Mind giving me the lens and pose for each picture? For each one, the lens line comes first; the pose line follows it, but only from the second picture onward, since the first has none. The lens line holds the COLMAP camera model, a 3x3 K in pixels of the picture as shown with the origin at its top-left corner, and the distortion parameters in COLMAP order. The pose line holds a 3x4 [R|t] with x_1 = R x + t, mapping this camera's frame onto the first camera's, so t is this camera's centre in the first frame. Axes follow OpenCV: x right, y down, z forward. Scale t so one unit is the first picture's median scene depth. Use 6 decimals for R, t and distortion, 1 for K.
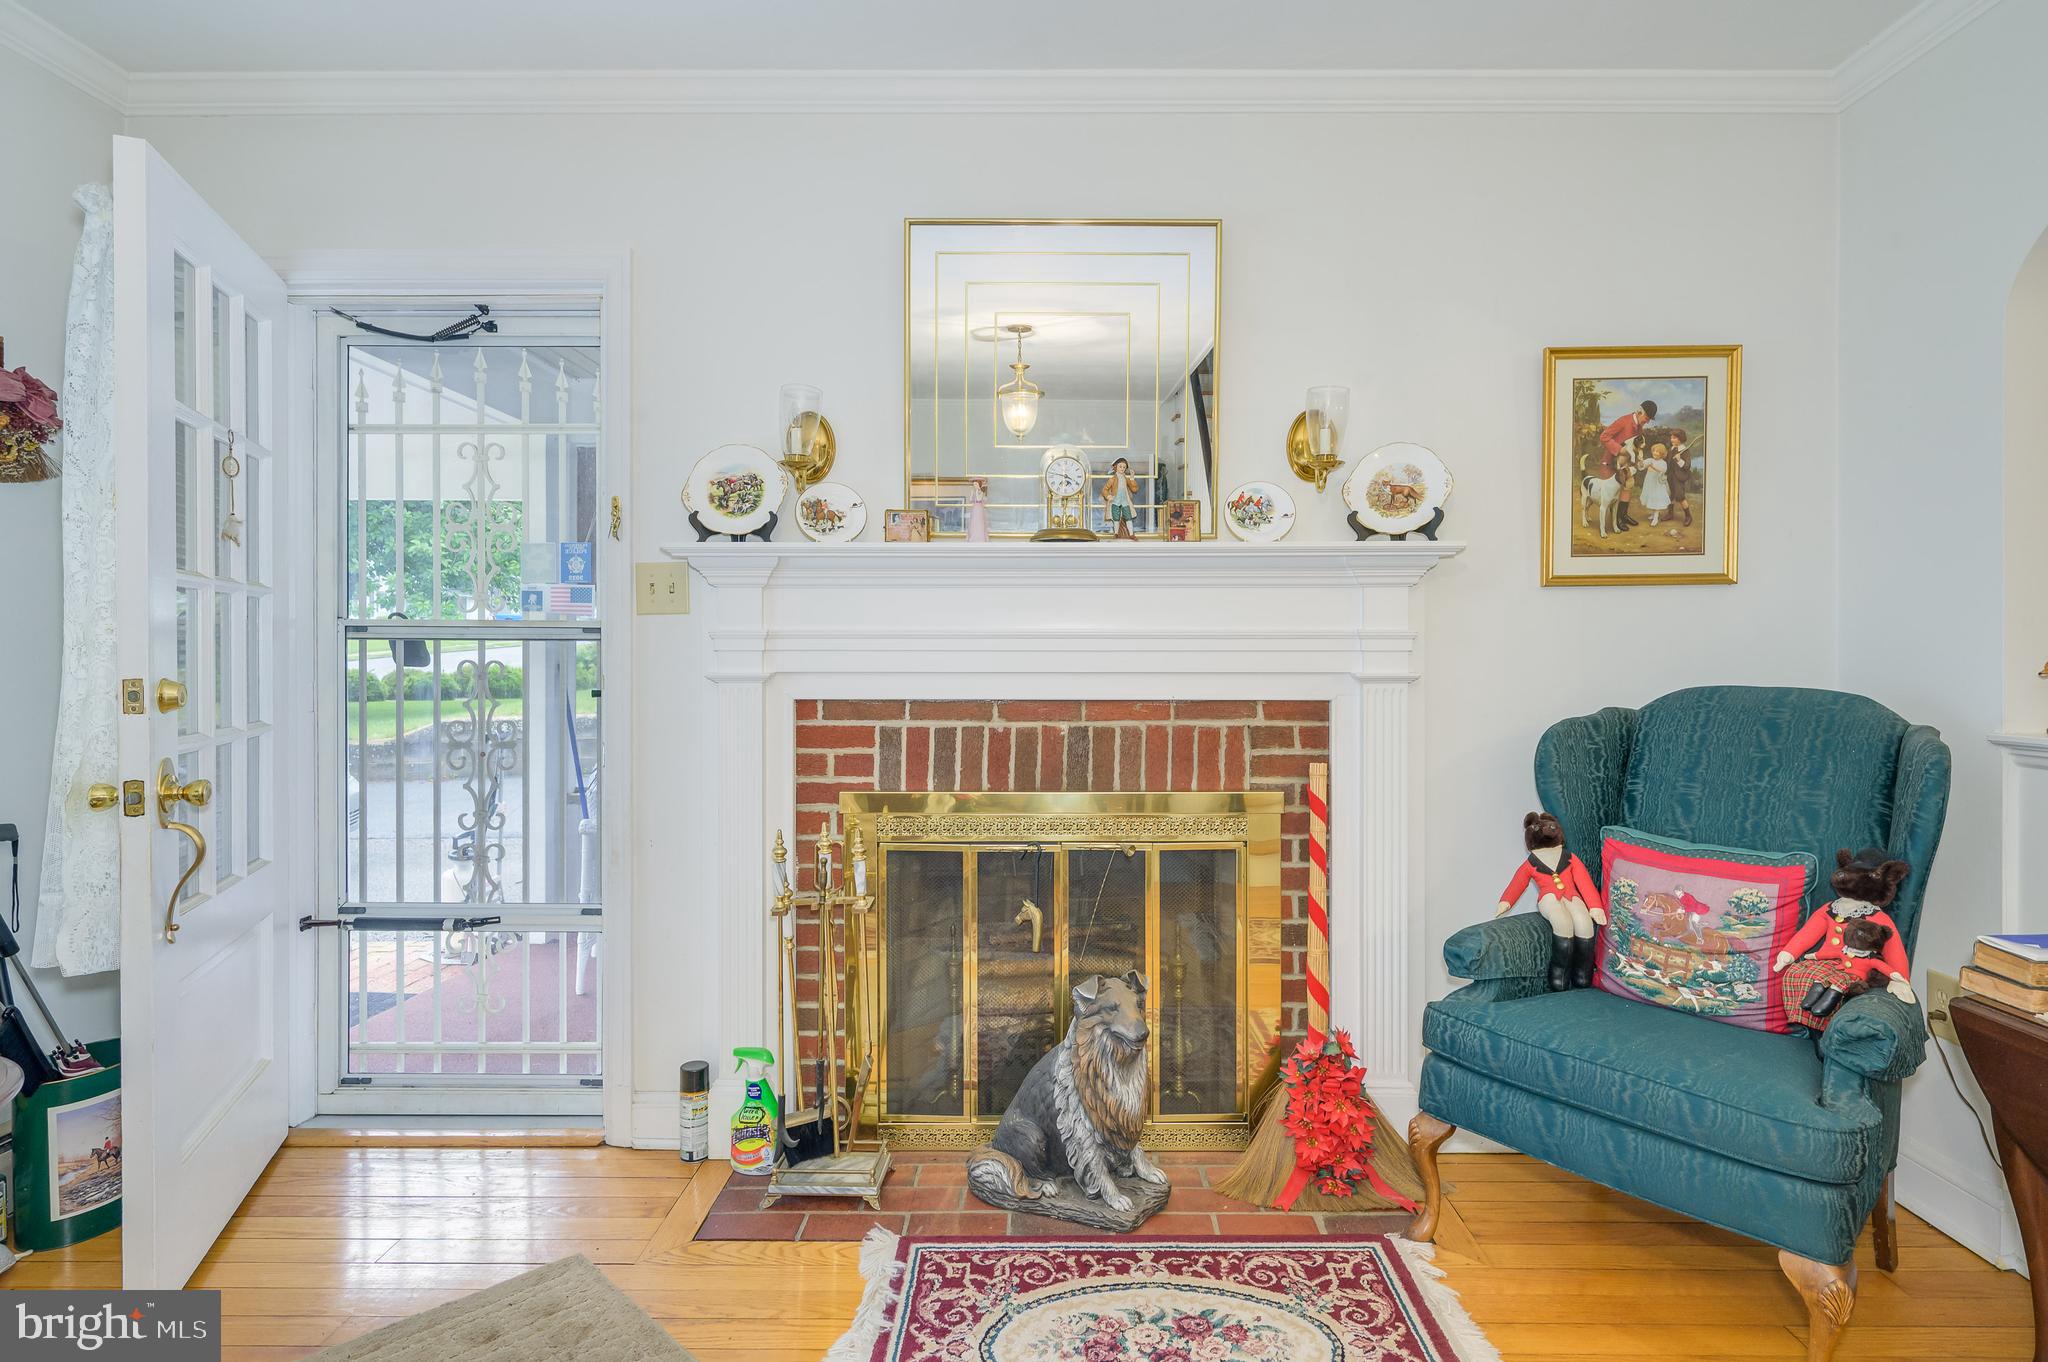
lens RADIAL K [[1113.6, 0, 1069.8], [0, 1113.6, 651.1], [0, 0, 1]] dist [-0.014270, 0.000859]
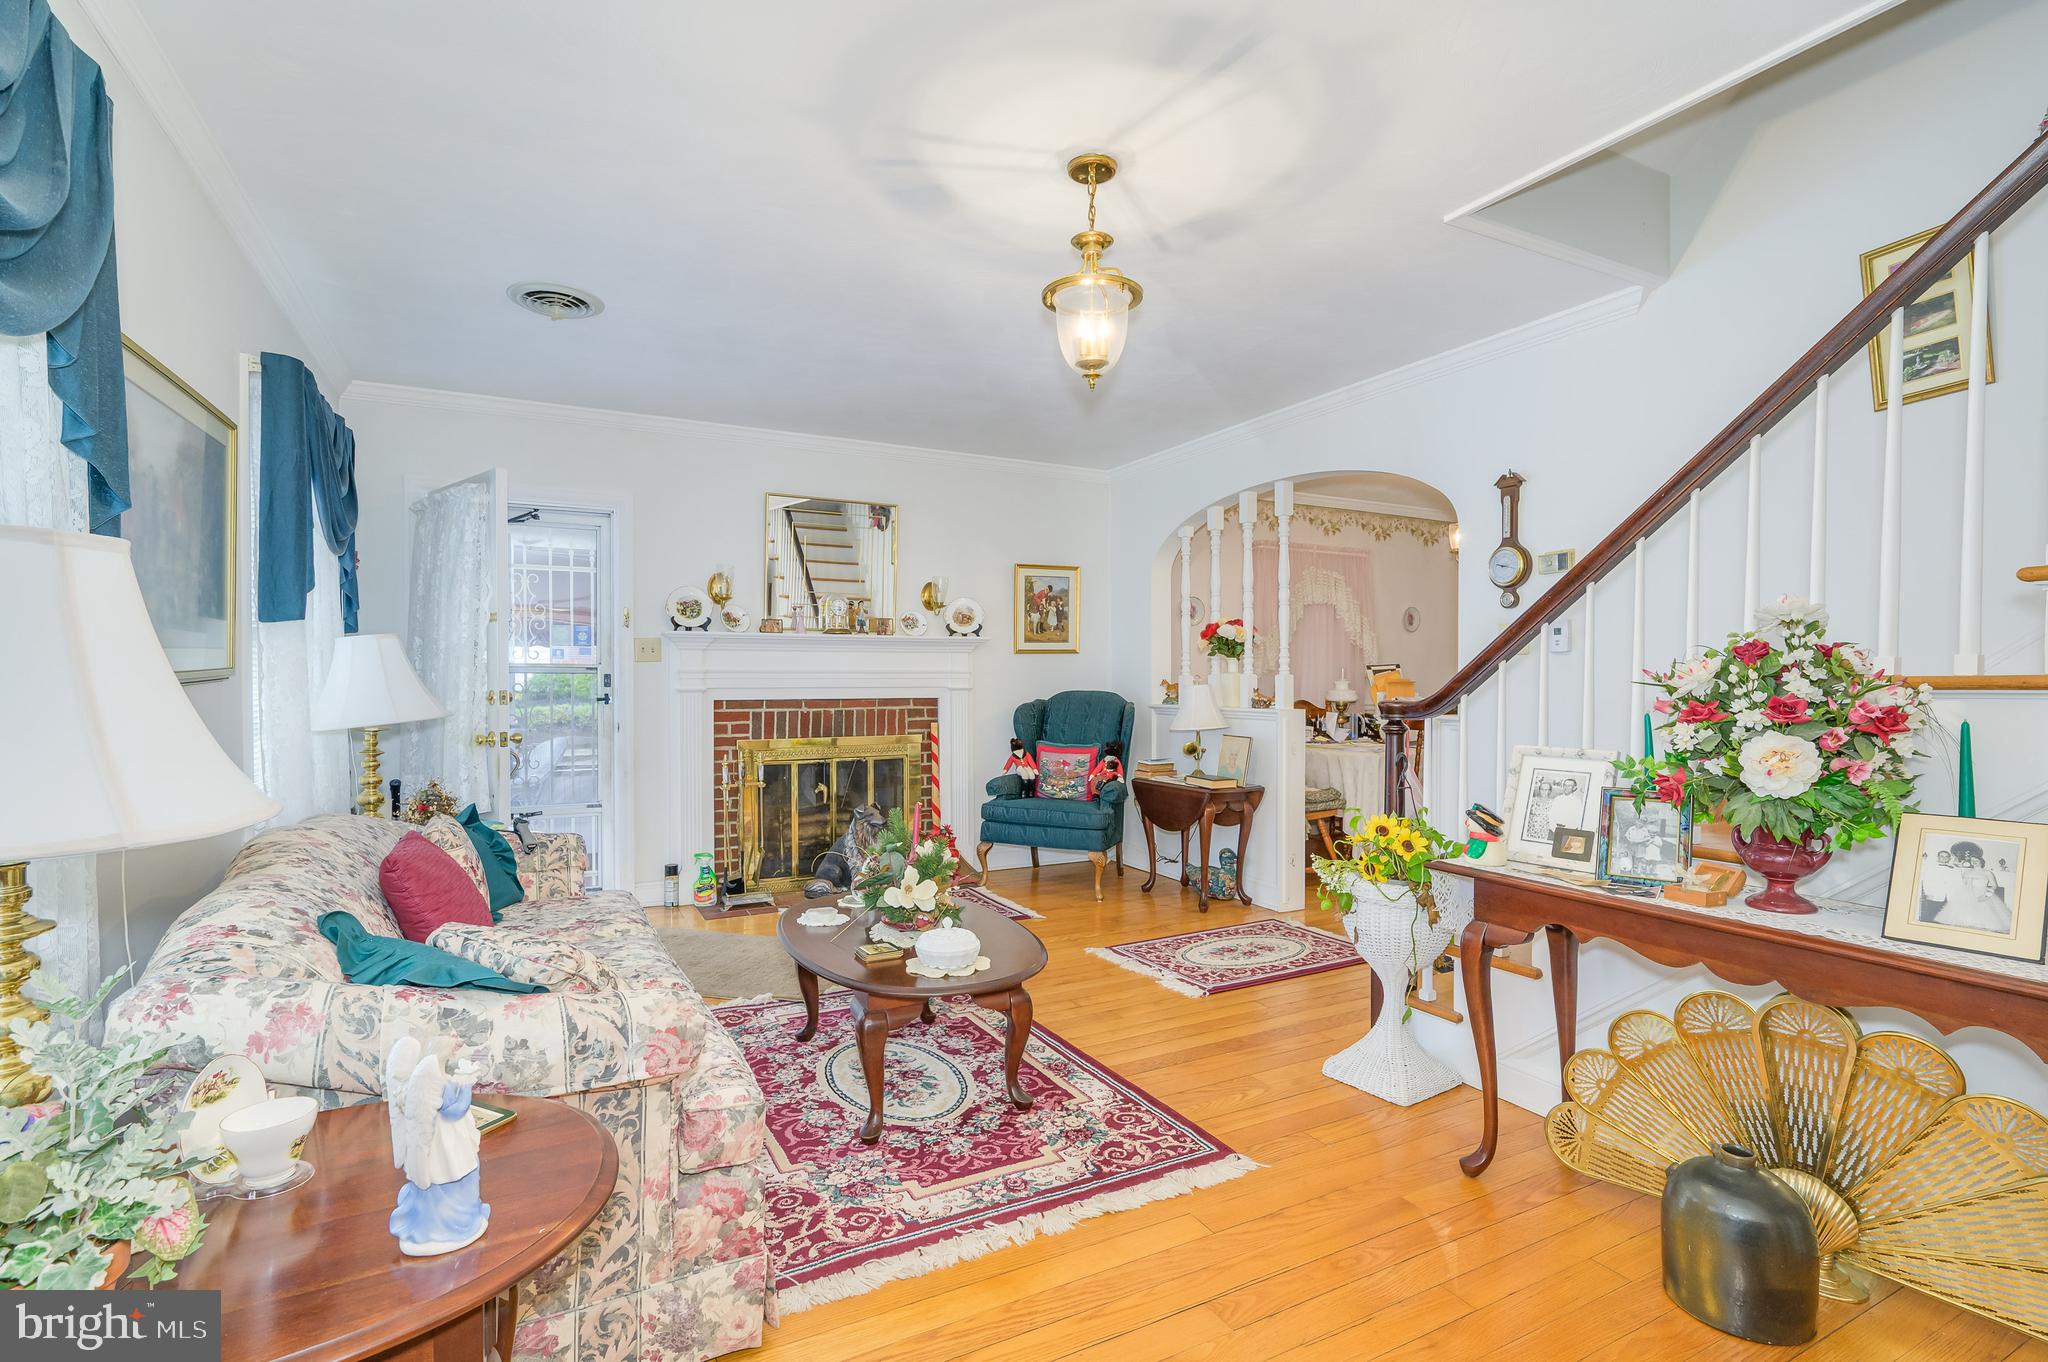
lens RADIAL K [[947.7, 0, 1006.6], [0, 947.7, 683.6], [0, 0, 1]] dist [0.013318, -0.002768]
pose [[0.898867, -0.003591, 0.438206, -0.567826], [0.003487, 0.999993, 0.001043, 0.010173], [-0.438207, 0.000590, 0.898874, -0.997380]]
